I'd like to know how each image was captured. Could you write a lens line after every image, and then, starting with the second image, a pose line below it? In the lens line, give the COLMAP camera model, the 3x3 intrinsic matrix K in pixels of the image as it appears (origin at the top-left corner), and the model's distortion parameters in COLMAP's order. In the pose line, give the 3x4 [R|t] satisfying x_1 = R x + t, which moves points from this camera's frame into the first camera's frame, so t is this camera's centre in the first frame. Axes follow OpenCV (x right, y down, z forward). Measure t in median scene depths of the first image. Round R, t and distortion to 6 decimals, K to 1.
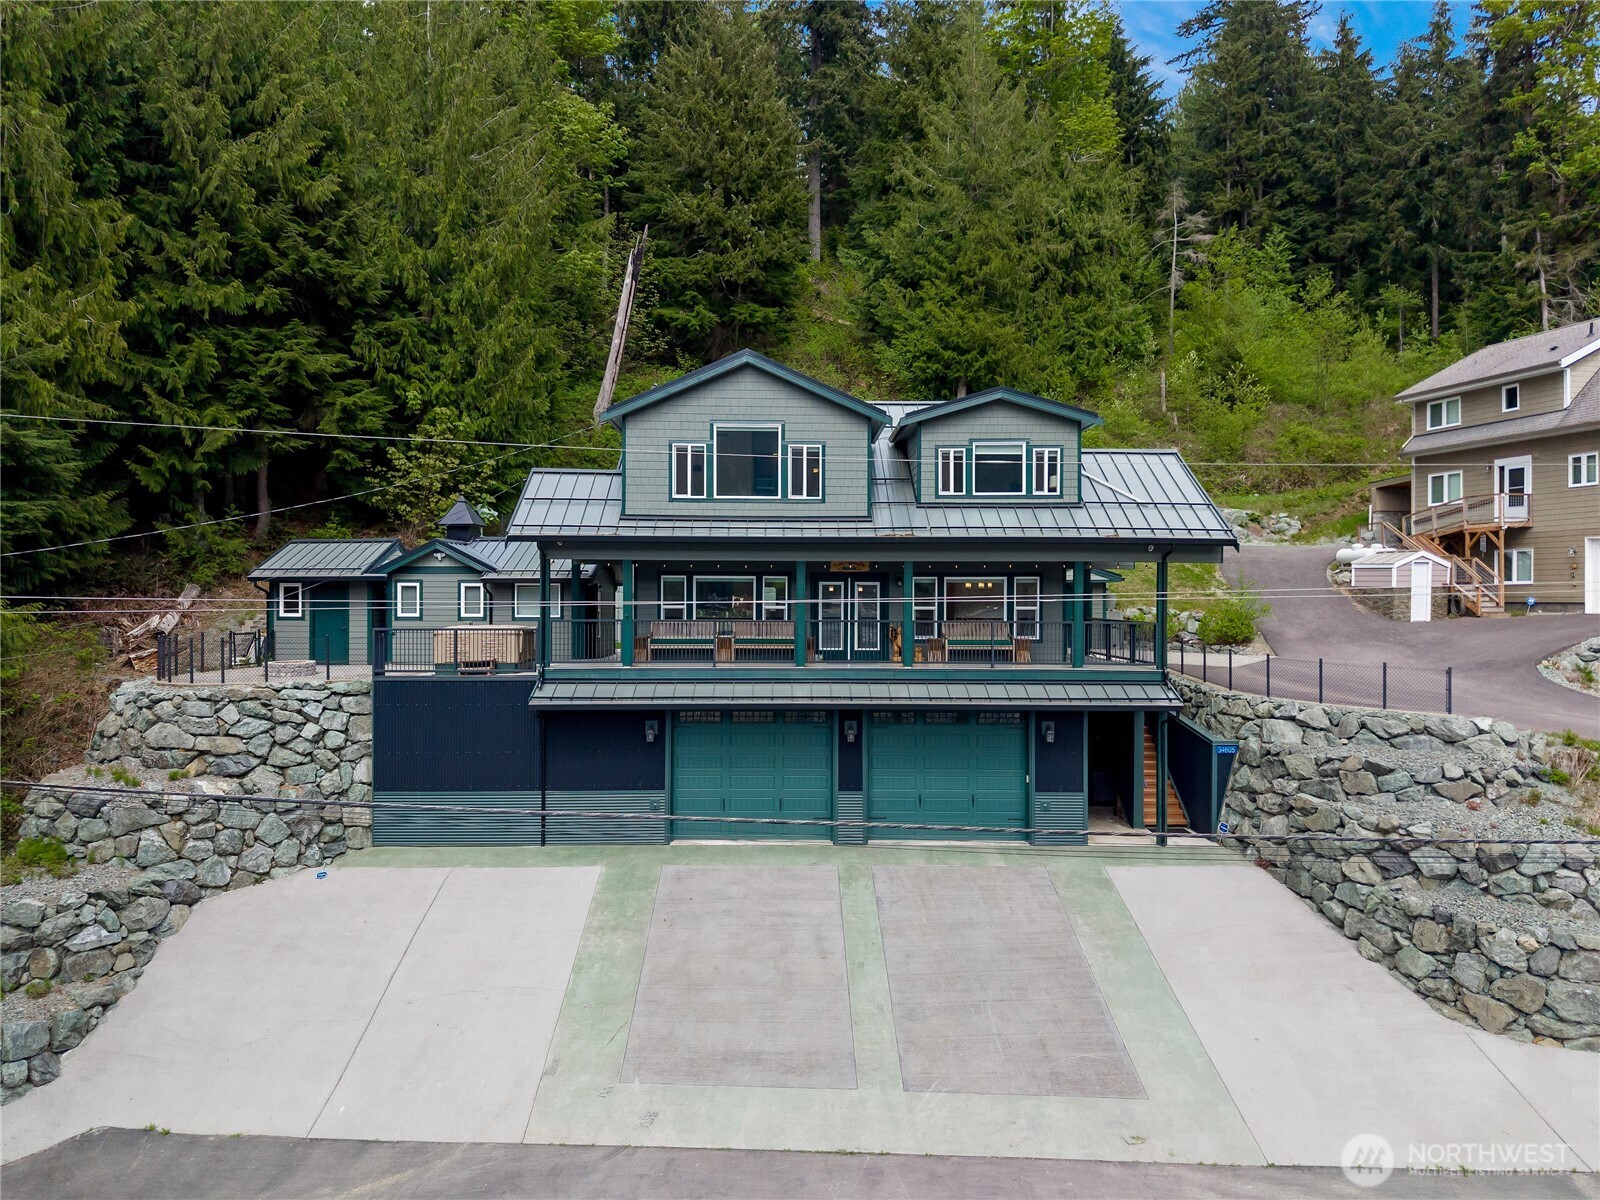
lens RADIAL K [[1111.5, 0, 800.0], [0, 1111.5, 600.0], [0, 0, 1]] dist [0.027757, -0.005321]
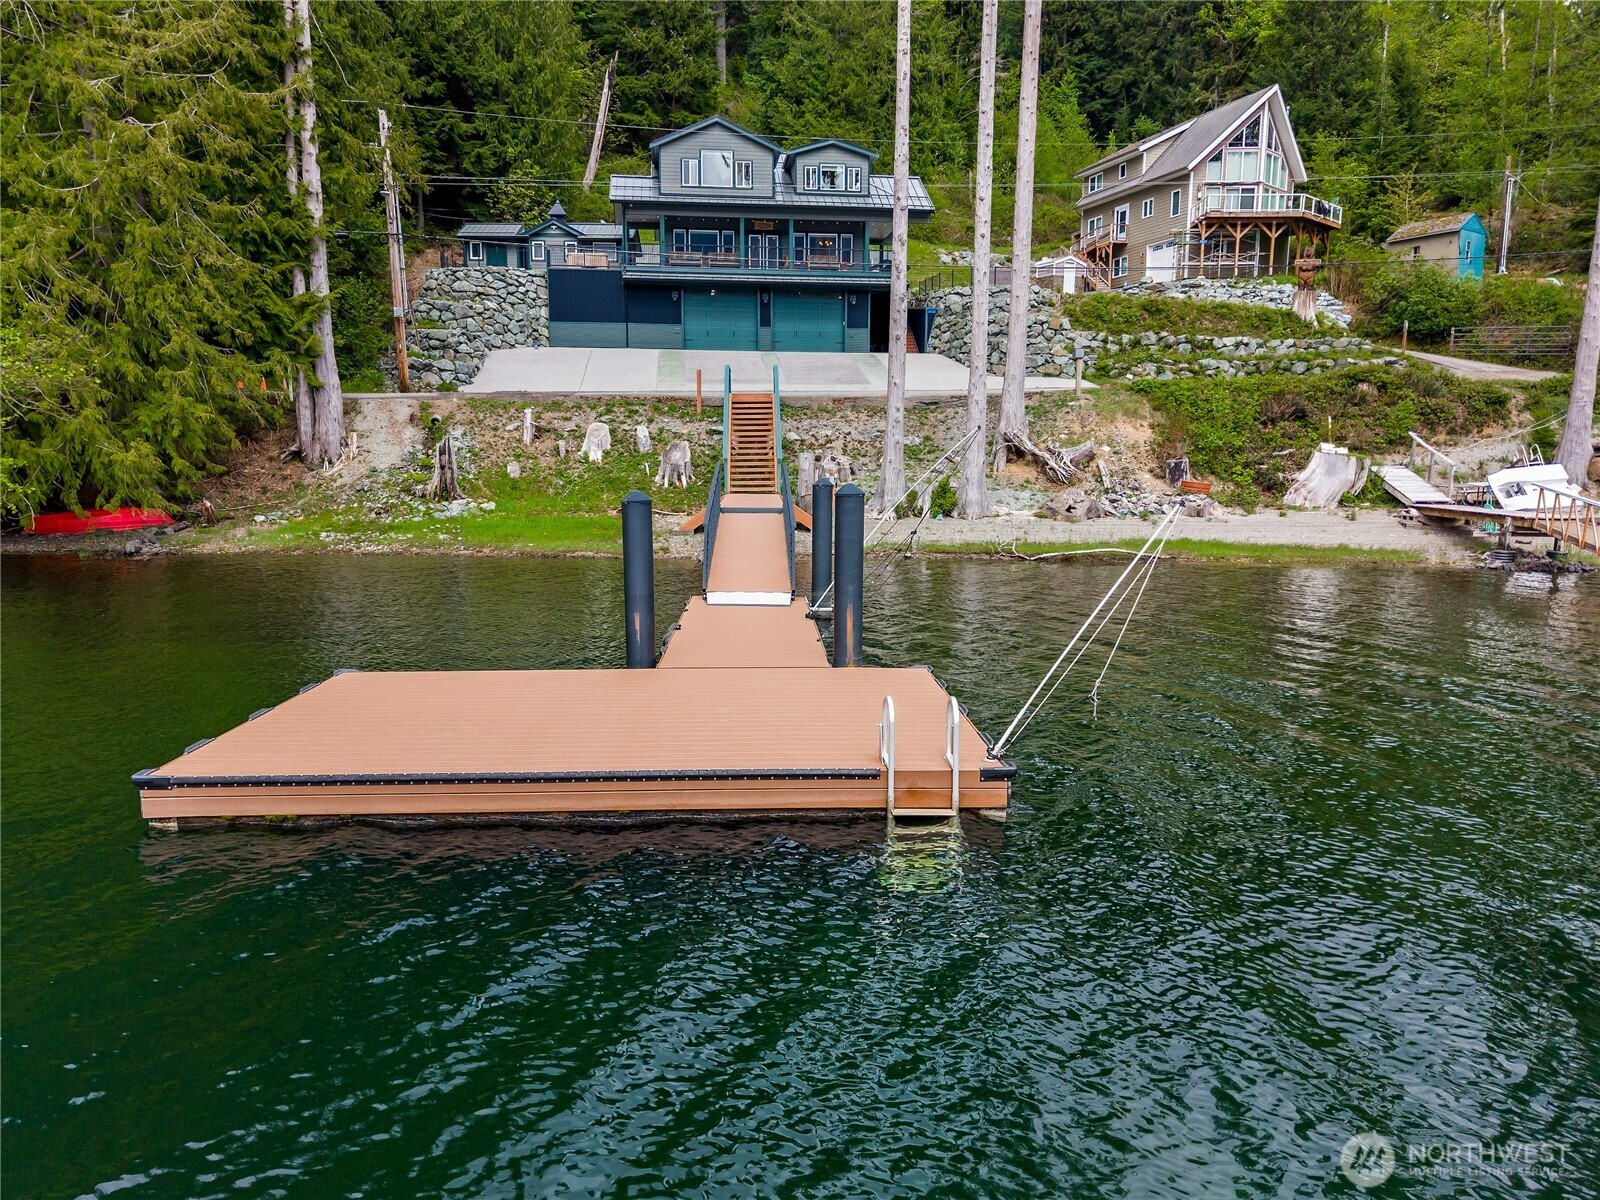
lens RADIAL K [[1111.5, 0, 800.0], [0, 1111.5, 600.0], [0, 0, 1]] dist [0.027757, -0.005321]
pose [[0.995252, -0.012432, 0.096533, -0.103477], [-0.000049, 0.991745, 0.128224, 0.417555], [-0.097331, -0.127620, 0.987036, -1.241383]]
